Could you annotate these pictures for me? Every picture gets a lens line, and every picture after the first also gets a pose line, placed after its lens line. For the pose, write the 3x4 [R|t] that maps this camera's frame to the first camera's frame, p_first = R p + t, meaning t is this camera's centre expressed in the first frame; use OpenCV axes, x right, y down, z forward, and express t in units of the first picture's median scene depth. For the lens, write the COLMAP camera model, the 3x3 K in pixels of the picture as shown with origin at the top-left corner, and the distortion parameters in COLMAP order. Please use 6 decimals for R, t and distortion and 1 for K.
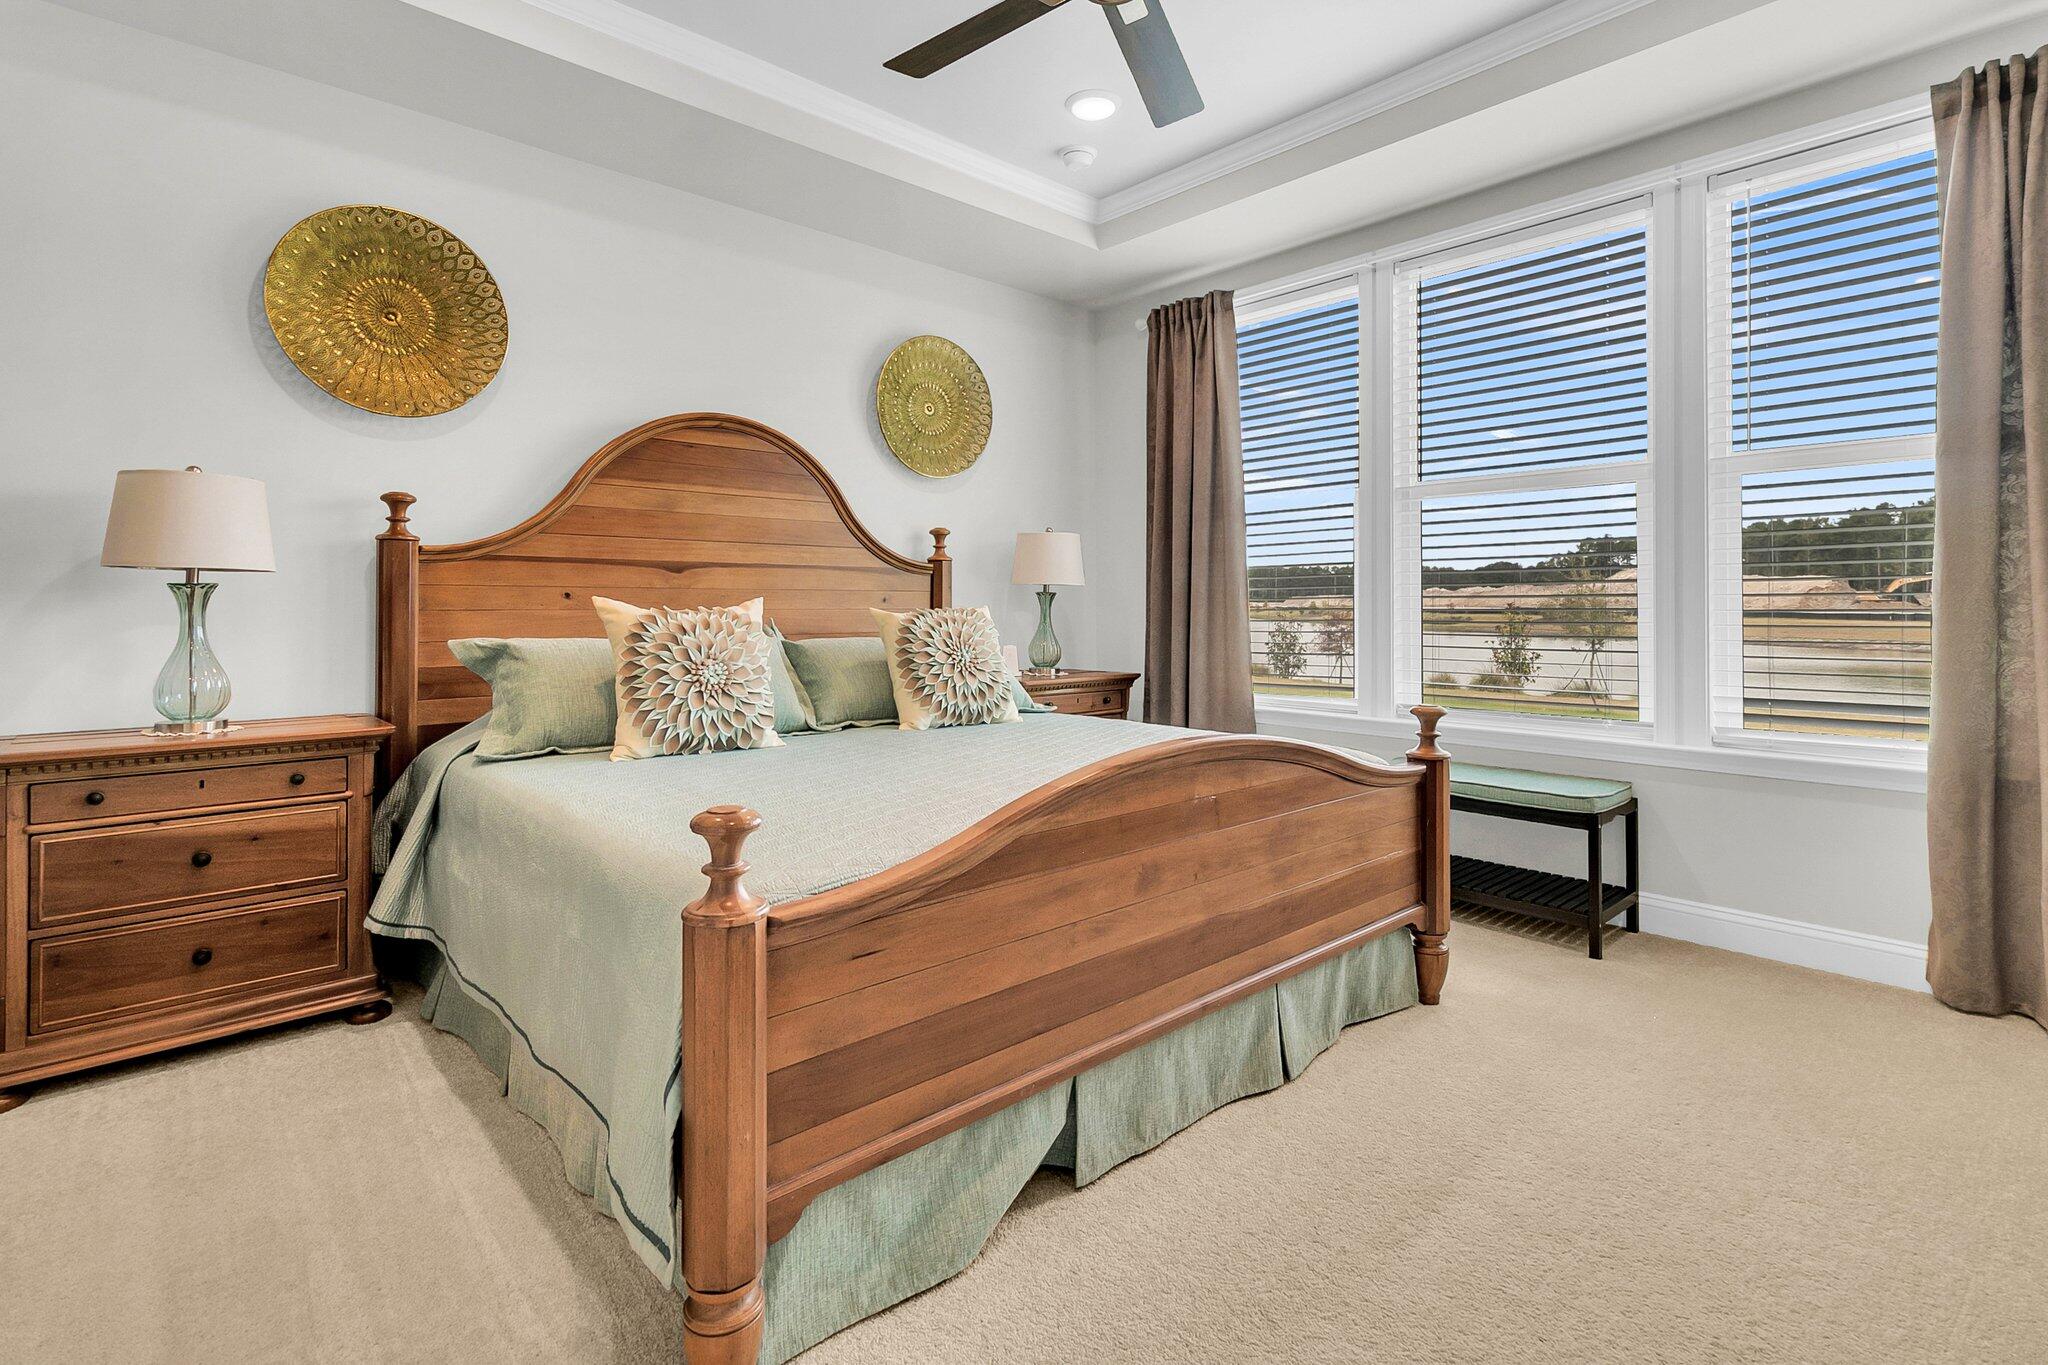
lens RADIAL K [[969.8, 0, 1025.8], [0, 969.8, 590.6], [0, 0, 1]] dist [0.002950, 0.000668]
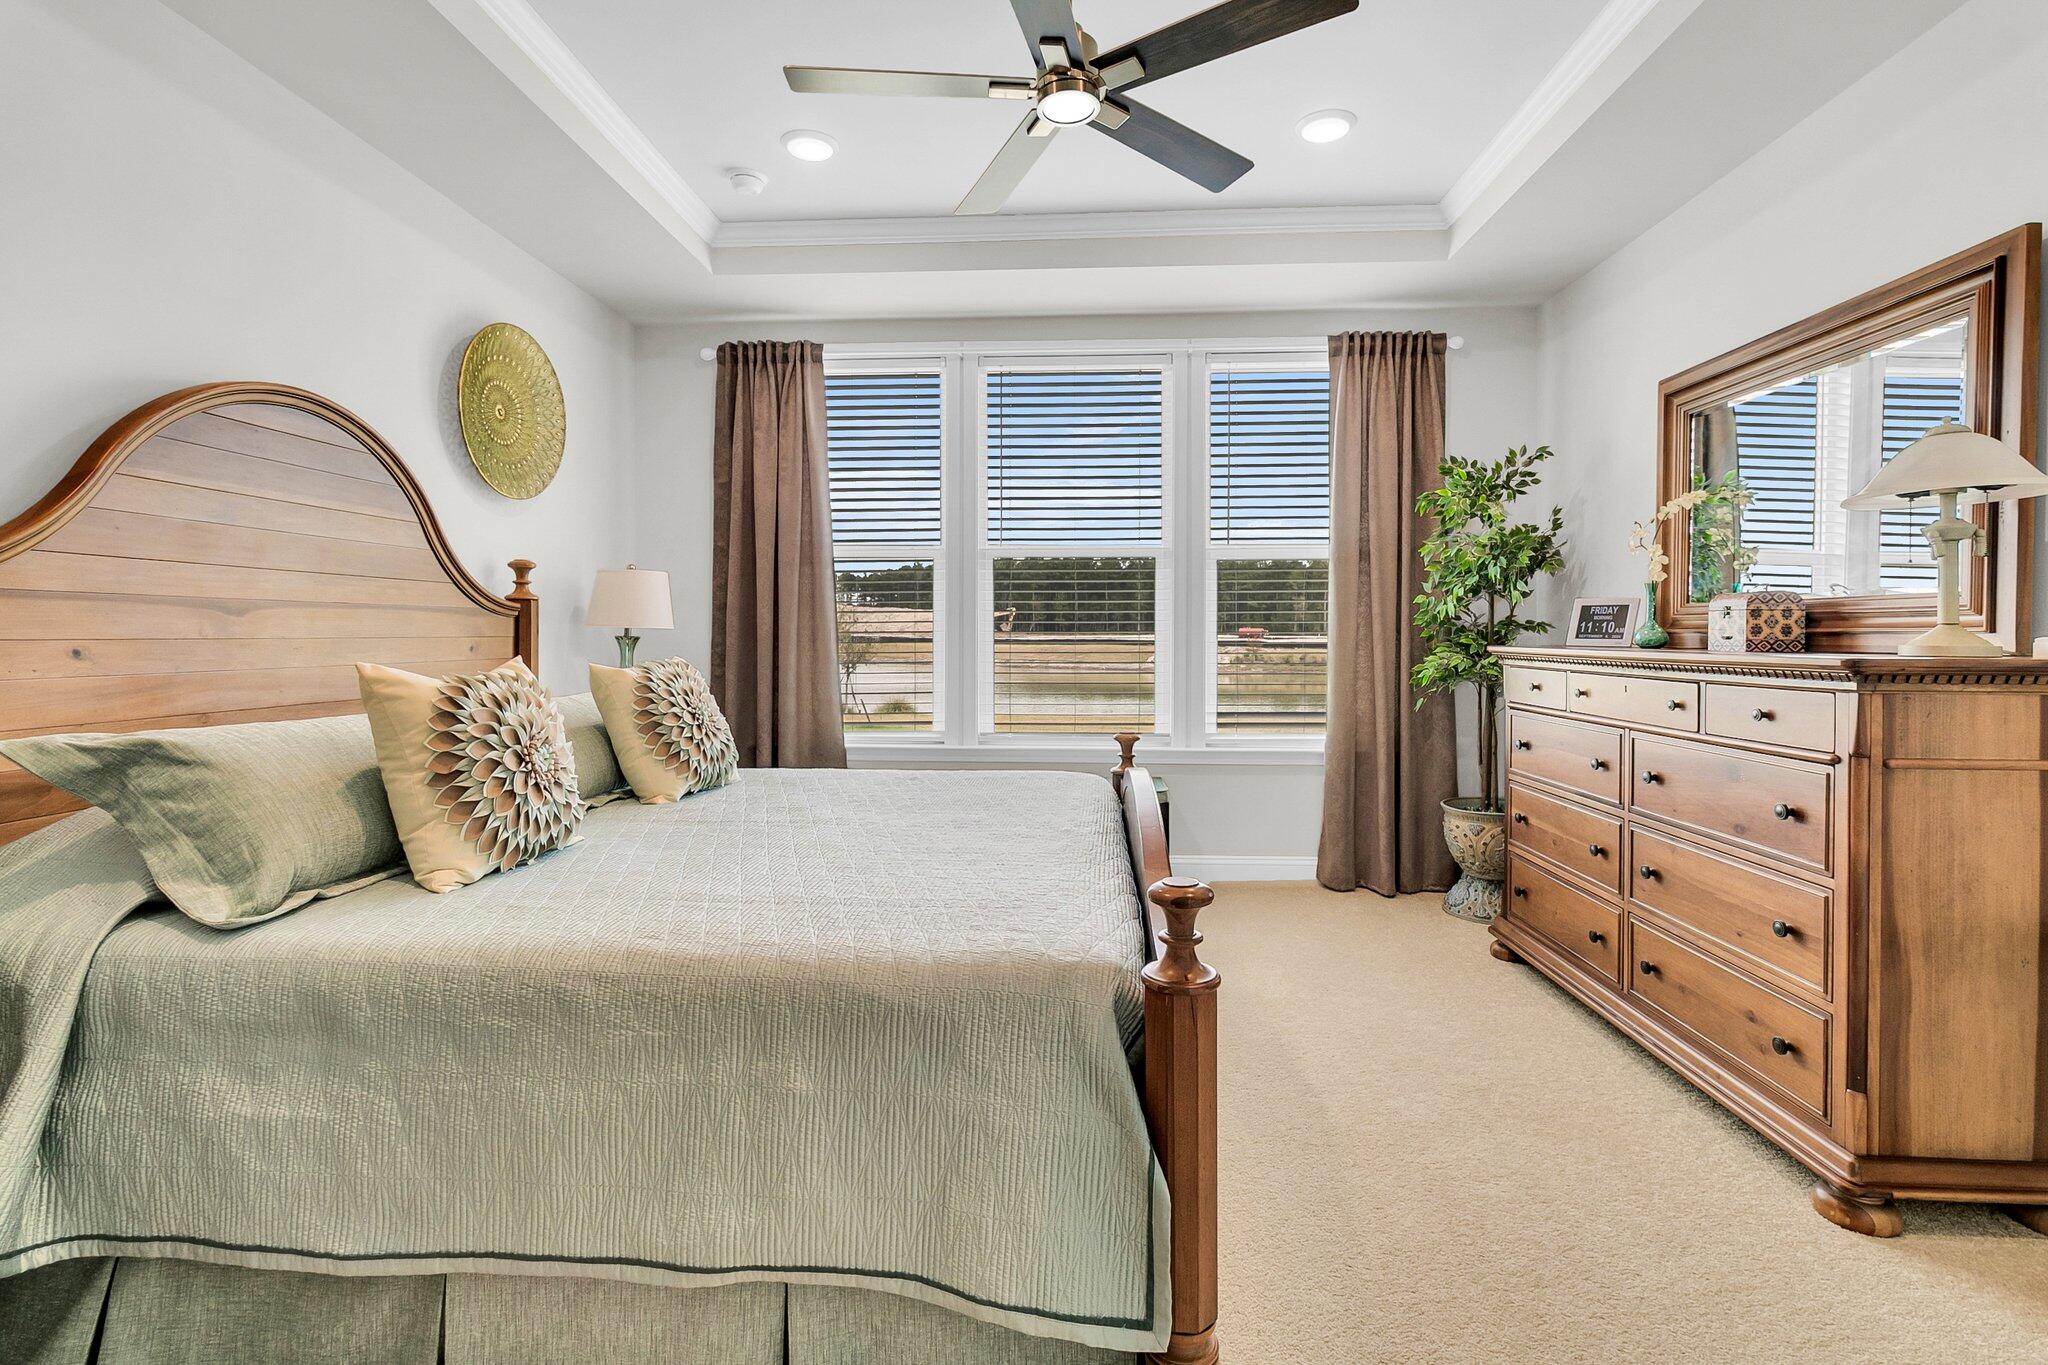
lens RADIAL K [[966.0, 0, 1027.7], [0, 966.0, 626.9], [0, 0, 1]] dist [0.002567, 0.000390]
pose [[0.719501, 0.004293, 0.694478, -0.460251], [-0.011655, 0.999915, 0.005893, -0.022692], [-0.694394, -0.012335, 0.719490, 0.140988]]
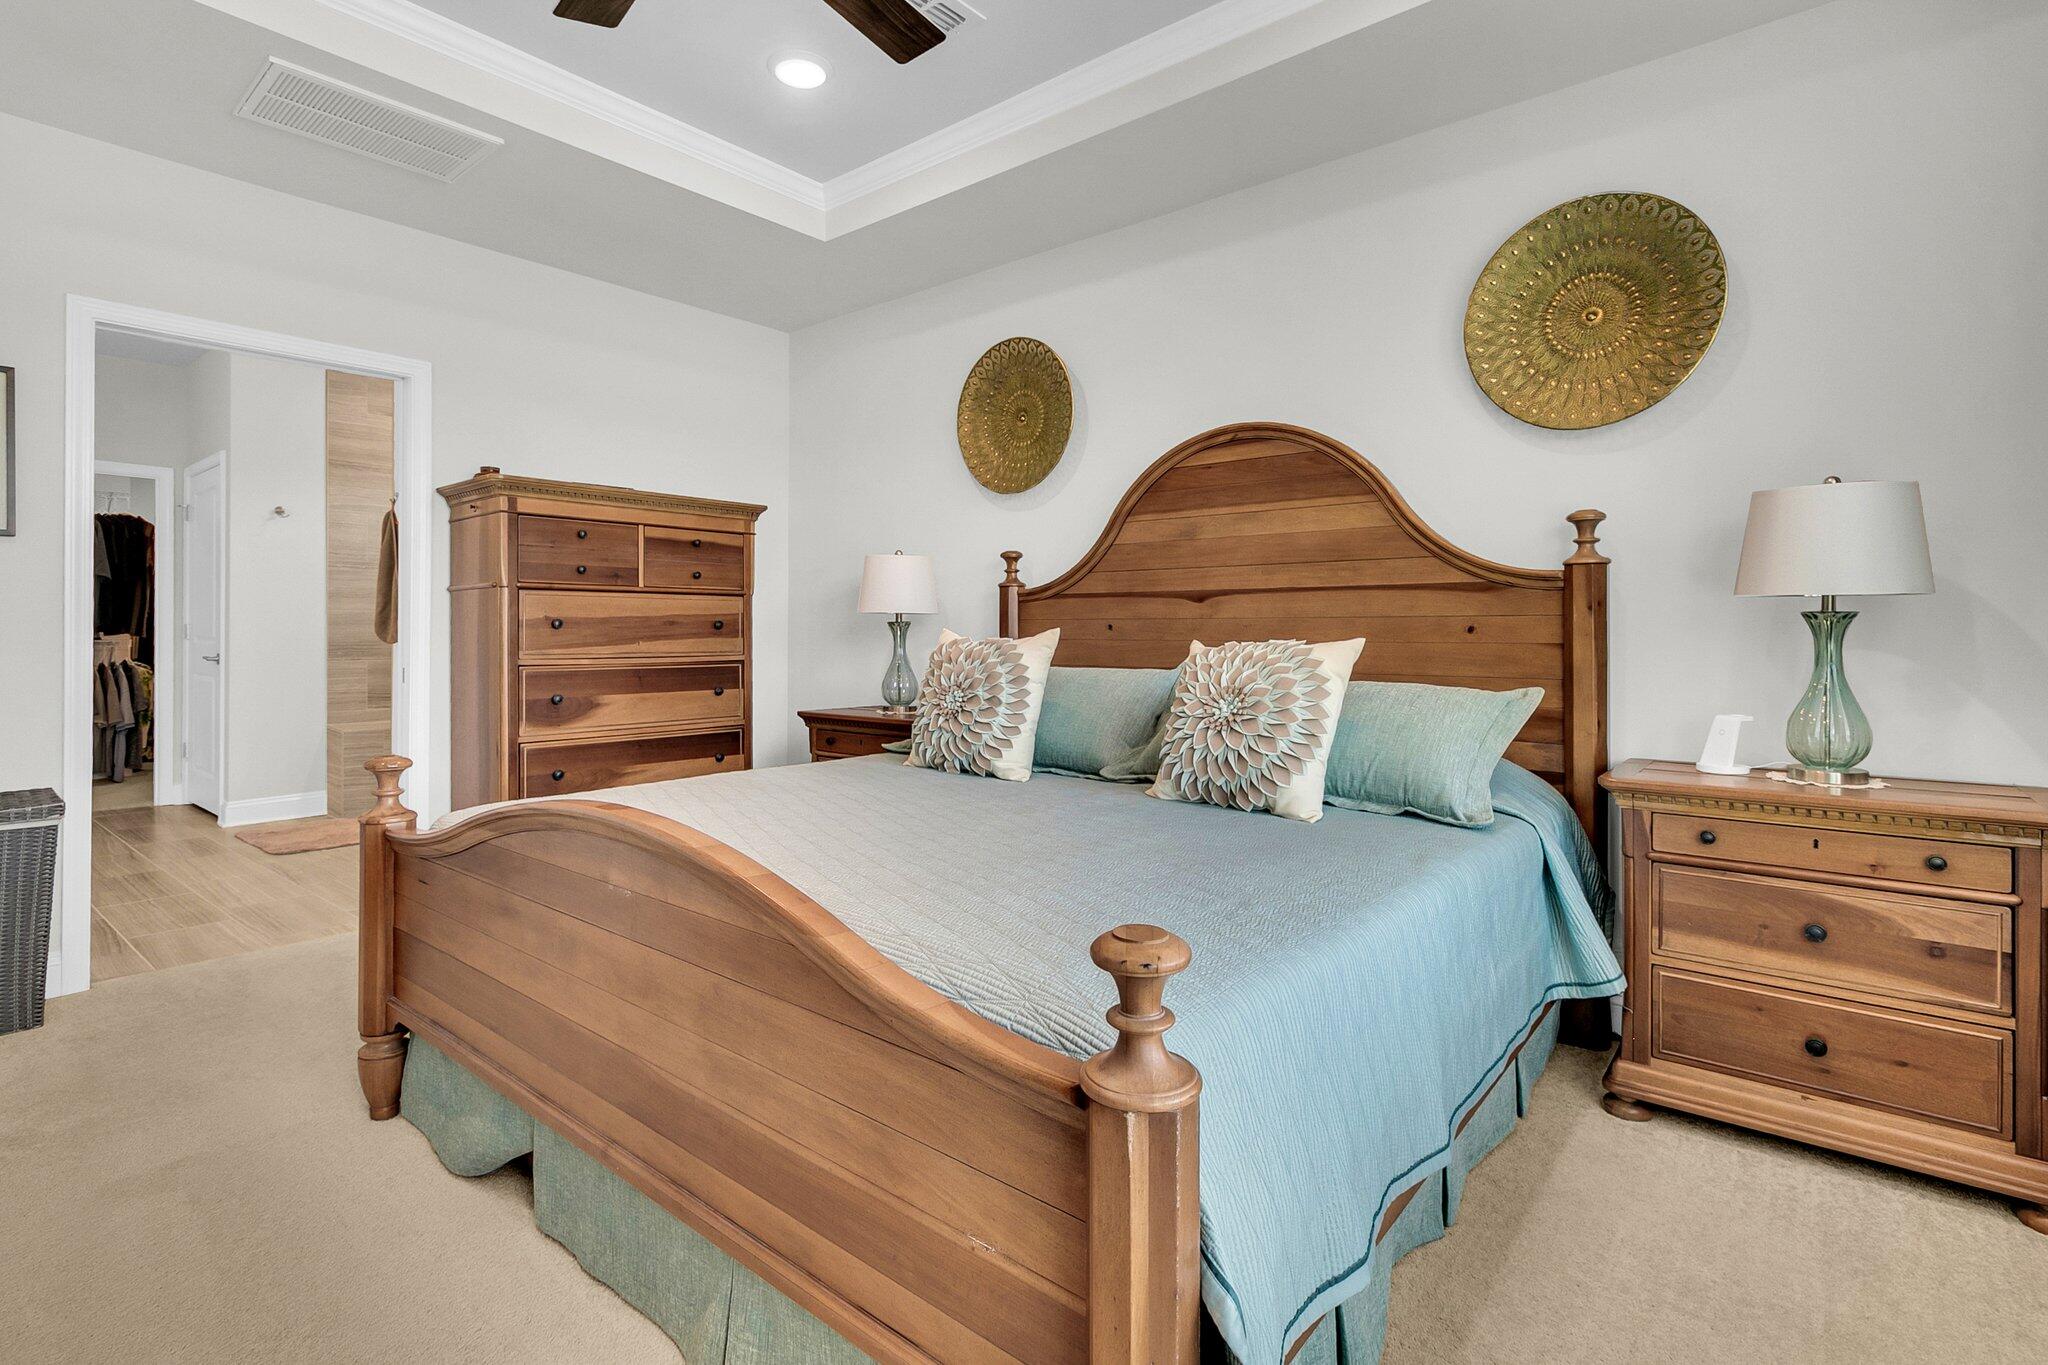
lens RADIAL K [[966.0, 0, 1027.7], [0, 966.0, 626.9], [0, 0, 1]] dist [0.002567, 0.000390]
pose [[0.142082, -0.005305, -0.989841, 0.603417], [0.012554, 0.999915, -0.003557, 0.008373], [0.989775, -0.011921, 0.142137, 0.738812]]
